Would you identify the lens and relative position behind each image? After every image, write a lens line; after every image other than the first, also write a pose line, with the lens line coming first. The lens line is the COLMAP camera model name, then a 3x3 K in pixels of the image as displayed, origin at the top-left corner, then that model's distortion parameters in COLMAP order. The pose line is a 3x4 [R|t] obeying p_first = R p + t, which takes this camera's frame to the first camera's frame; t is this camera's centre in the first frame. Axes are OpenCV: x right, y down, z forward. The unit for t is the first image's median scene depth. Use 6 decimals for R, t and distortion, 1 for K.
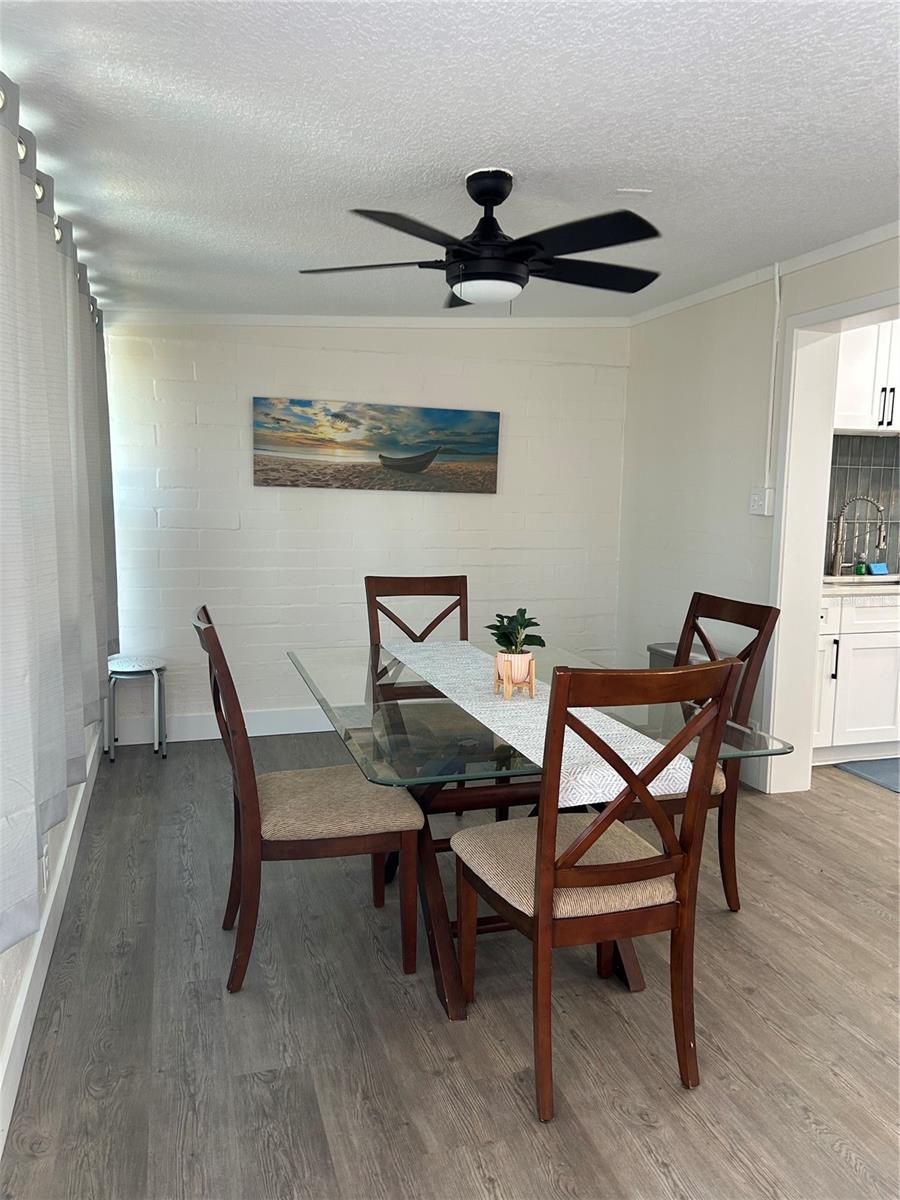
lens RADIAL K [[897.3, 0, 454.8], [0, 897.3, 606.5], [0, 0, 1]] dist [0.061138, -0.064216]
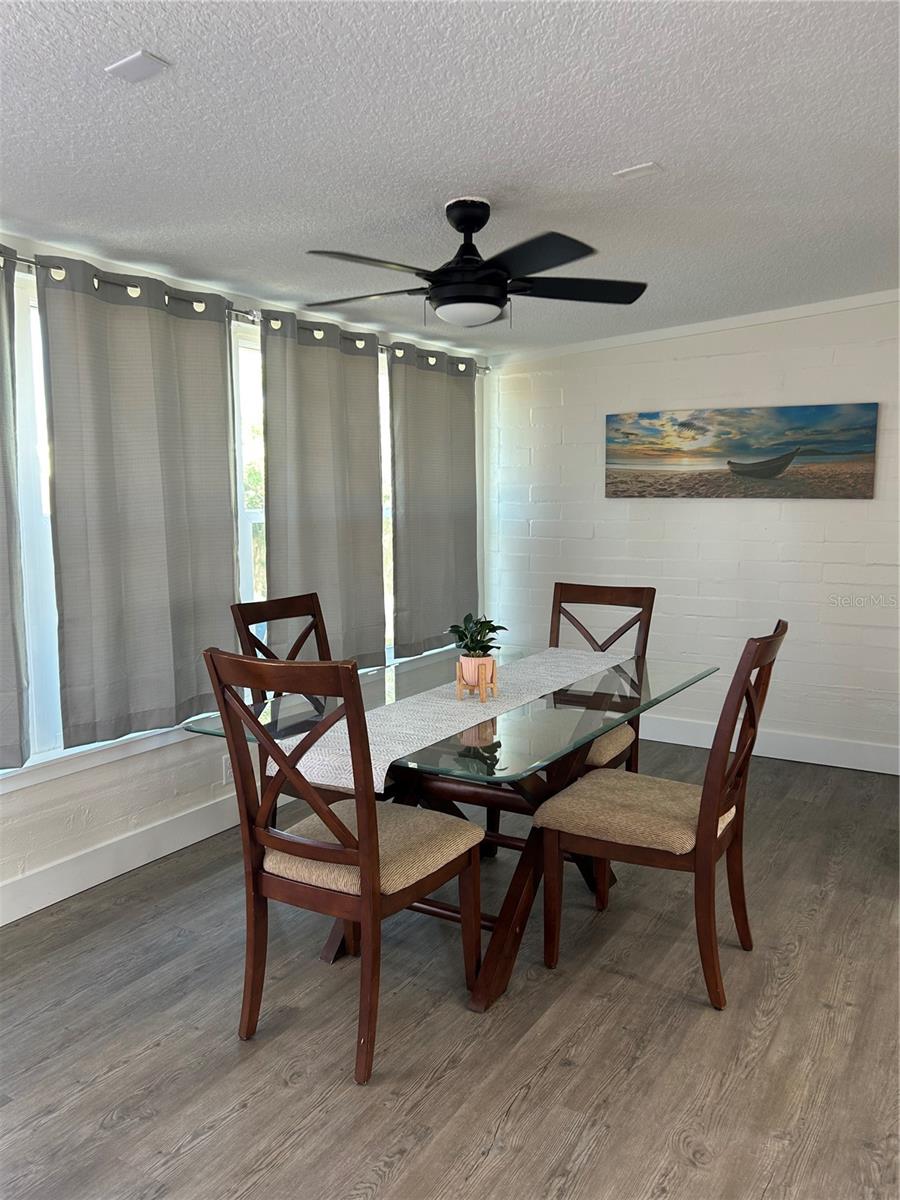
lens RADIAL K [[897.3, 0, 448.6], [0, 897.3, 597.7], [0, 0, 1]] dist [0.061138, -0.064216]
pose [[0.662416, 0.061144, -0.746637, 0.544493], [-0.079297, 0.996787, 0.011277, -0.015909], [0.744927, 0.051736, 0.665137, 0.192051]]
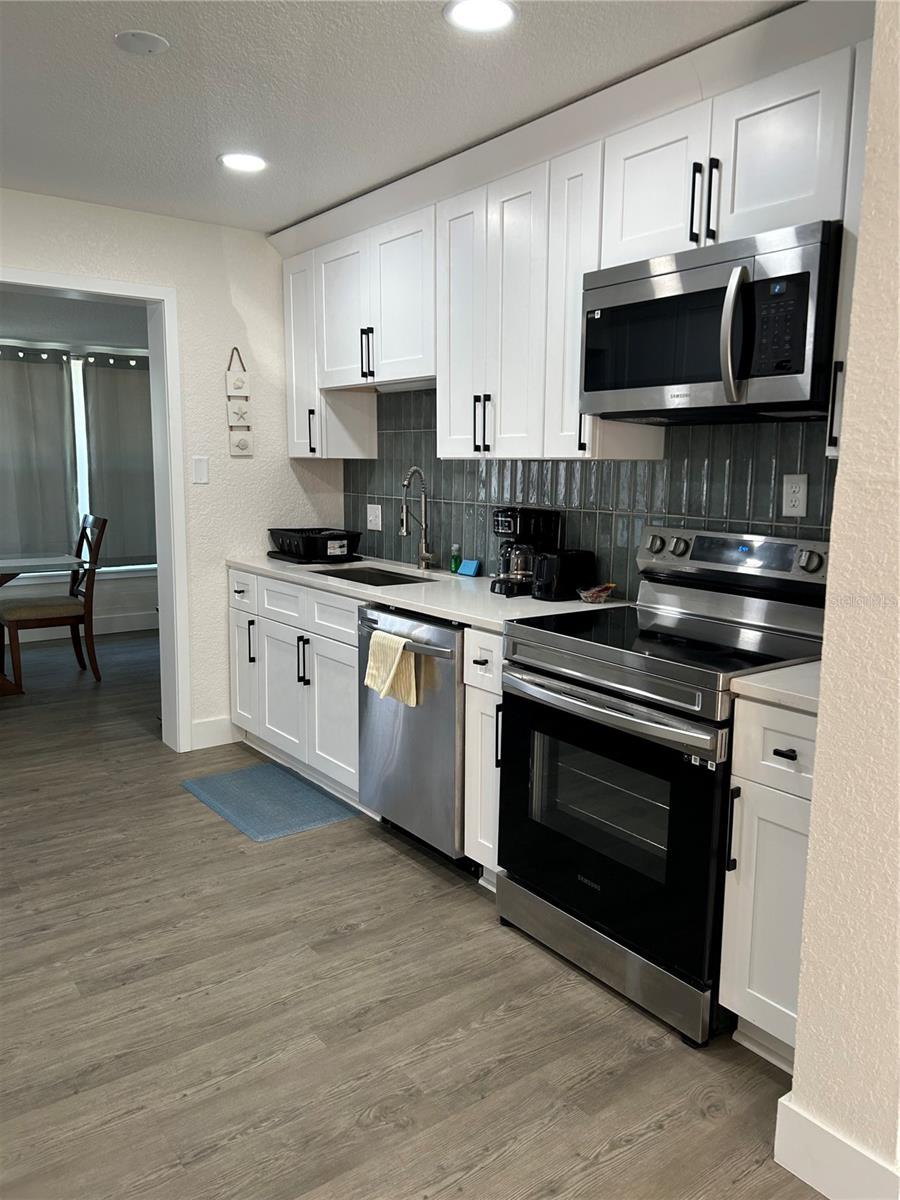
lens RADIAL K [[897.3, 0, 458.4], [0, 897.3, 595.1], [0, 0, 1]] dist [0.061138, -0.064216]
pose [[0.339988, 0.124191, -0.932193, 1.500296], [-0.131218, 0.987810, 0.083743, -0.103592], [0.931230, 0.093849, 0.352140, 0.971058]]
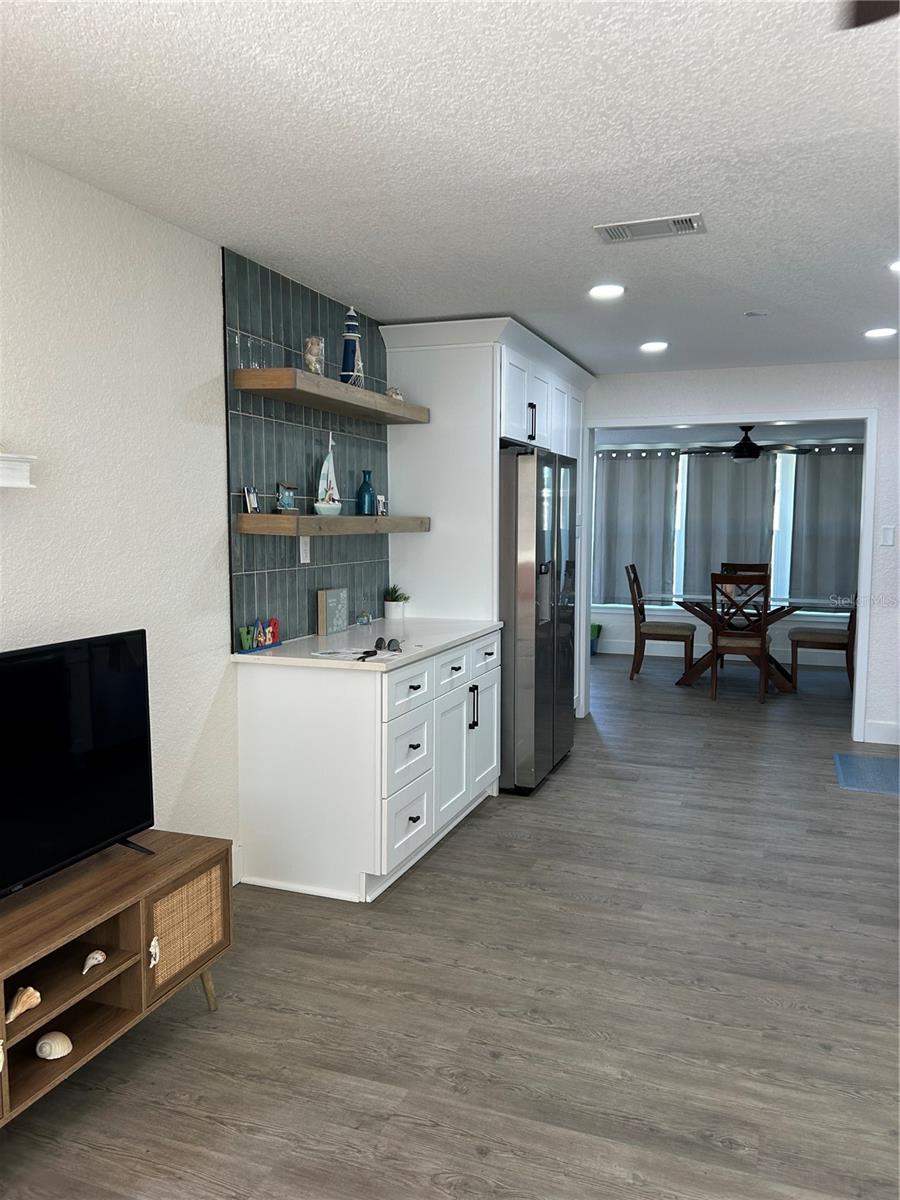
lens RADIAL K [[897.3, 0, 457.1], [0, 897.3, 597.3], [0, 0, 1]] dist [0.061138, -0.064216]
pose [[-0.611376, 0.049259, -0.789806, 1.951937], [-0.119672, 0.980827, 0.153808, -0.162776], [0.782239, 0.188552, -0.593759, 1.381579]]
